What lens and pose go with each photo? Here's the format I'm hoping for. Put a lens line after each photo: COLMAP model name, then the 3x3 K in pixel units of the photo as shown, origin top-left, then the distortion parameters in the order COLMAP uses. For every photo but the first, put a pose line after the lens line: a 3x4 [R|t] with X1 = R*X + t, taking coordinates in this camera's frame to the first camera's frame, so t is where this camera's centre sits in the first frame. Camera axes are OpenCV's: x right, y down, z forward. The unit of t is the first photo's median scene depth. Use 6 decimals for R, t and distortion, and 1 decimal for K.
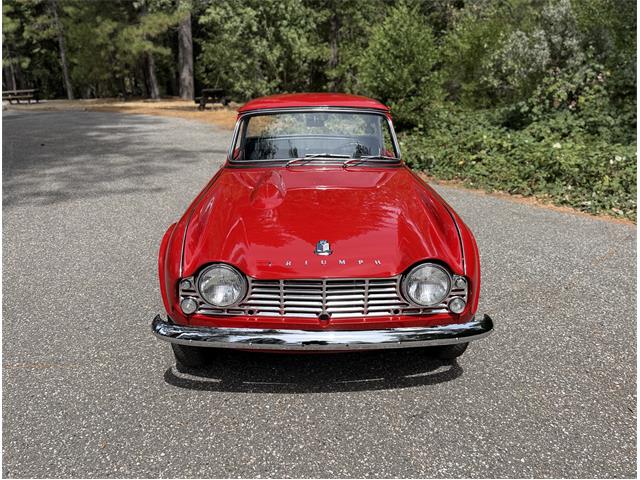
lens RADIAL K [[583.3, 0, 316.8], [0, 583.3, 237.8], [0, 0, 1]] dist [0.091020, -0.161316]
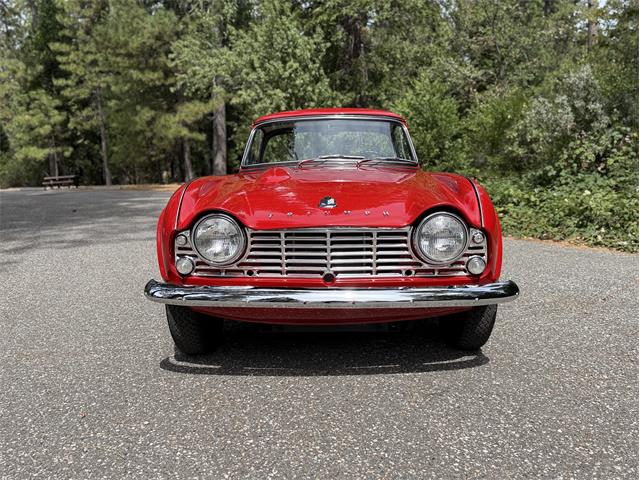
lens RADIAL K [[583.3, 0, 316.8], [0, 583.3, 237.8], [0, 0, 1]] dist [0.091020, -0.161316]
pose [[0.998432, -0.006223, -0.055639, 0.039879], [-0.003763, 0.984096, -0.177597, 0.213215], [0.055860, 0.177528, 0.982529, 0.077766]]
